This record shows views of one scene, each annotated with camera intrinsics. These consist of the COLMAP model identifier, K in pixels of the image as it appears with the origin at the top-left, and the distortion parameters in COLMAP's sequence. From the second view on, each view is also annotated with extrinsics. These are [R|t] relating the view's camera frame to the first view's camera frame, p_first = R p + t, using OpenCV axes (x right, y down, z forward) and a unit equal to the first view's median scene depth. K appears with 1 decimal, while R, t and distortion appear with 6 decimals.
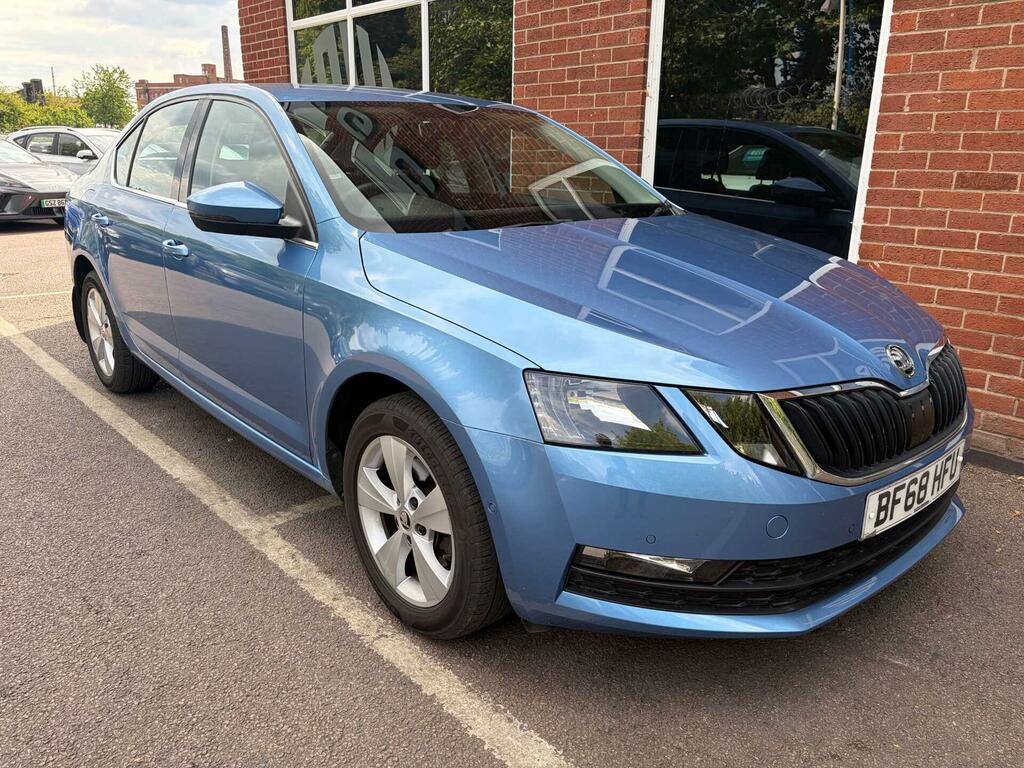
lens RADIAL K [[783.3, 0, 508.2], [0, 783.3, 378.0], [0, 0, 1]] dist [0.041329, -0.036040]
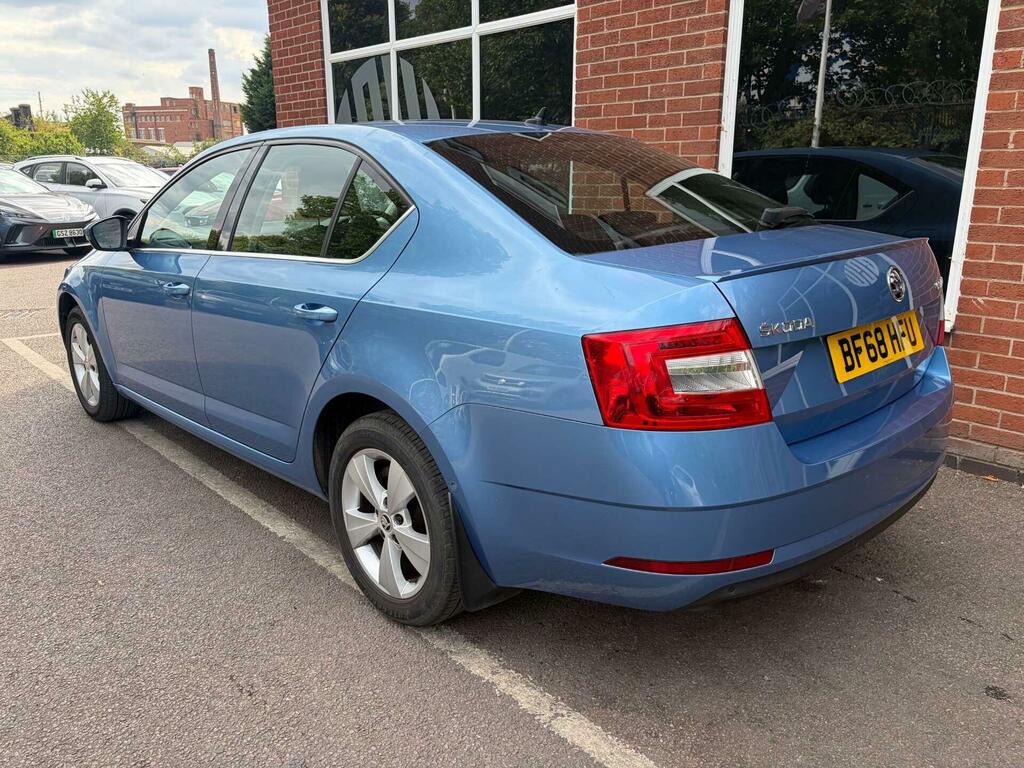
lens RADIAL K [[783.3, 0, 513.3], [0, 783.3, 376.0], [0, 0, 1]] dist [0.041329, -0.036040]
pose [[0.999674, -0.017366, 0.018744, -0.110873], [0.017804, 0.999565, -0.023493, -0.029756], [-0.018328, 0.023819, 0.999548, 0.019308]]
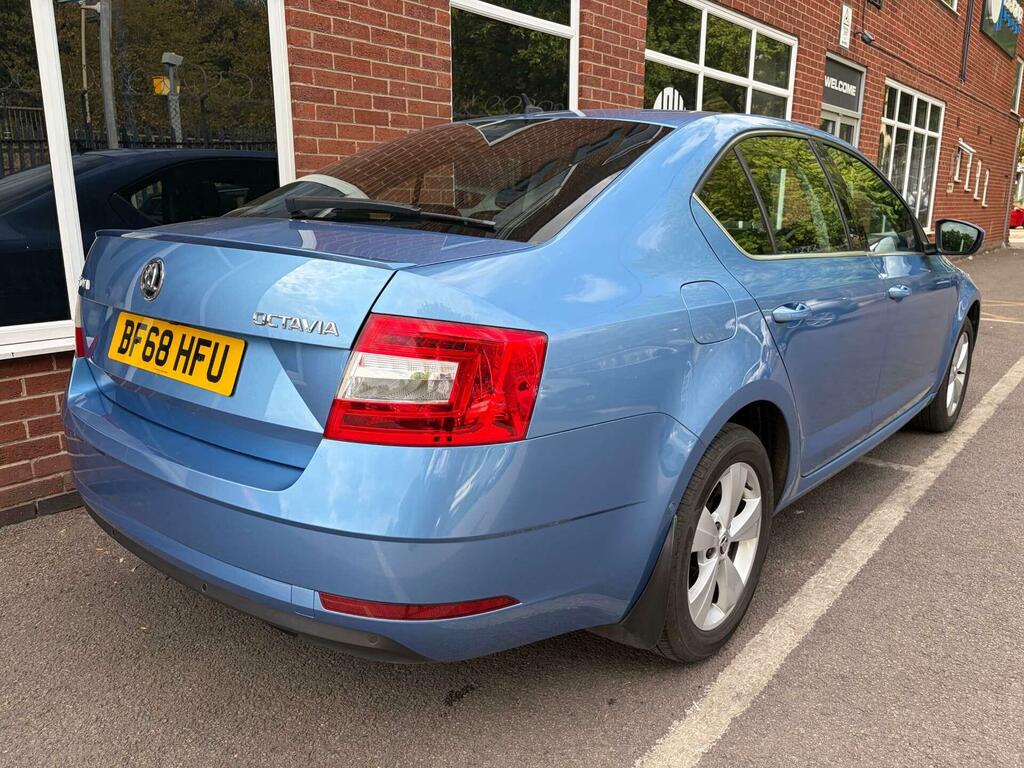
lens RADIAL K [[783.3, 0, 511.7], [0, 783.3, 380.8], [0, 0, 1]] dist [0.041329, -0.036040]
pose [[-0.164348, -0.238974, 0.957017, -0.928826], [0.261664, 0.924888, 0.275887, -0.326026], [-0.951064, 0.295758, -0.089473, 1.109305]]
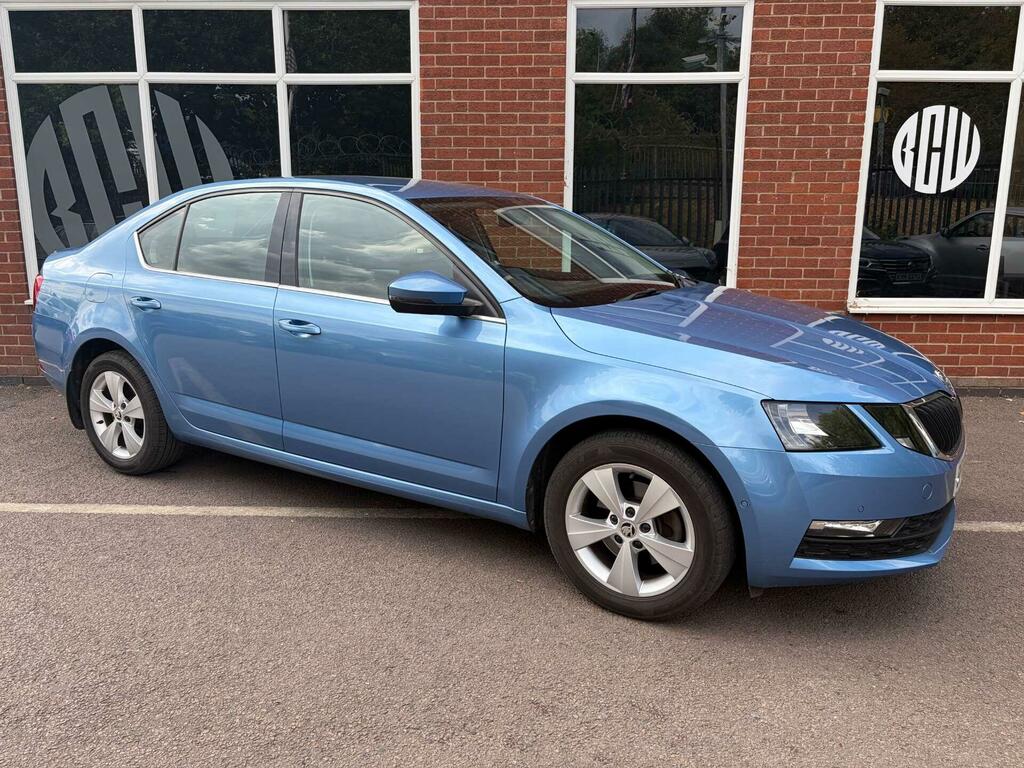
lens RADIAL K [[783.3, 0, 508.3], [0, 783.3, 381.3], [0, 0, 1]] dist [0.041329, -0.036040]
pose [[0.697030, -0.158781, 0.699241, -0.890844], [0.200690, 0.979400, 0.022344, -0.077783], [-0.688384, 0.124756, 0.714537, 0.143118]]
